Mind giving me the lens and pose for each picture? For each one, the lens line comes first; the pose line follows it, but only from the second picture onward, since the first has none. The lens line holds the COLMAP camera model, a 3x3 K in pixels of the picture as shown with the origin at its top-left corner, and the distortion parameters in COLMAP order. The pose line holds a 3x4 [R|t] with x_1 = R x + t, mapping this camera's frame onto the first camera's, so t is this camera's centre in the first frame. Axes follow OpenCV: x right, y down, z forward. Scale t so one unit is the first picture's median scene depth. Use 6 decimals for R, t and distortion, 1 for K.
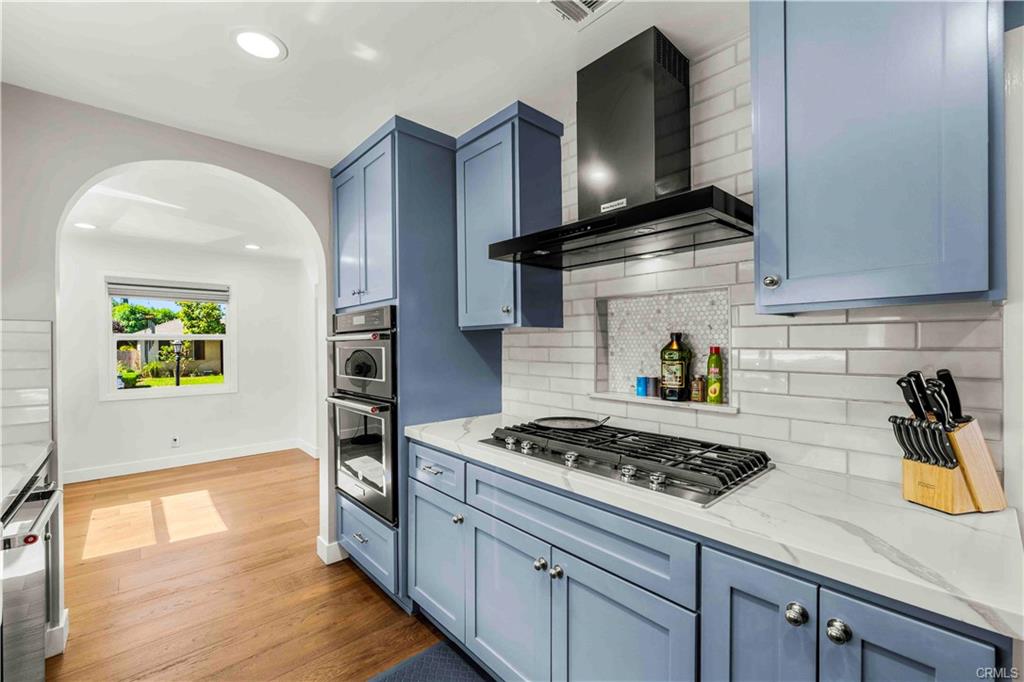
lens RADIAL K [[415.9, 0, 510.7], [0, 415.9, 344.8], [0, 0, 1]] dist [0.000397, -0.000016]
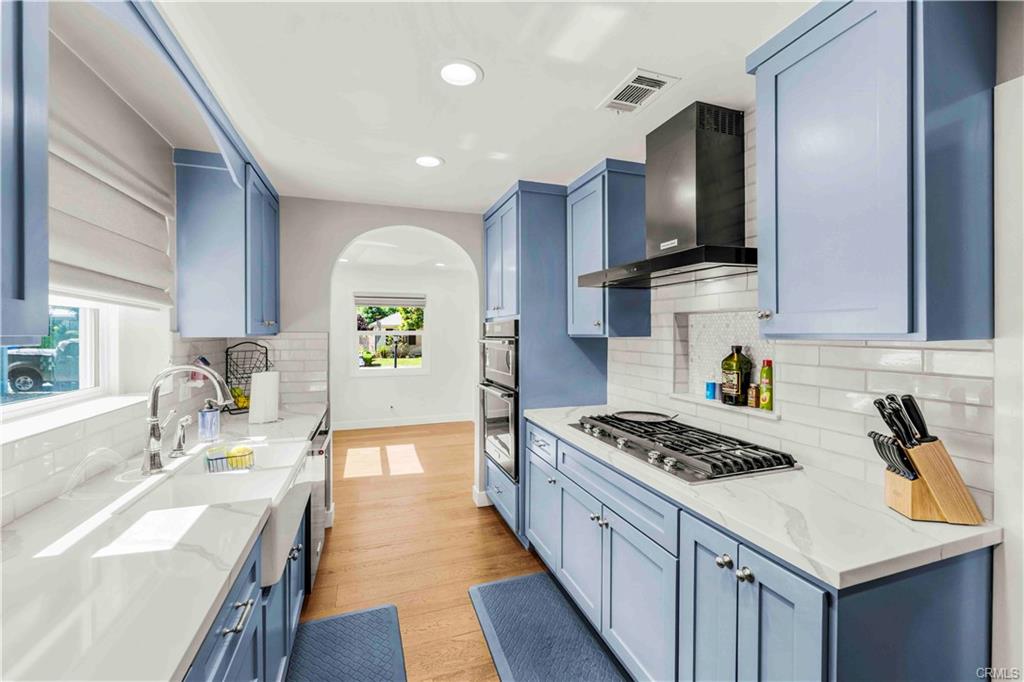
lens RADIAL K [[417.2, 0, 526.3], [0, 417.2, 331.2], [0, 0, 1]] dist [0.000313, 0.000024]
pose [[0.928107, 0.006141, -0.372263, 0.256579], [-0.005986, 0.999981, 0.001574, -0.060538], [0.372266, 0.000768, 0.928126, -0.254585]]
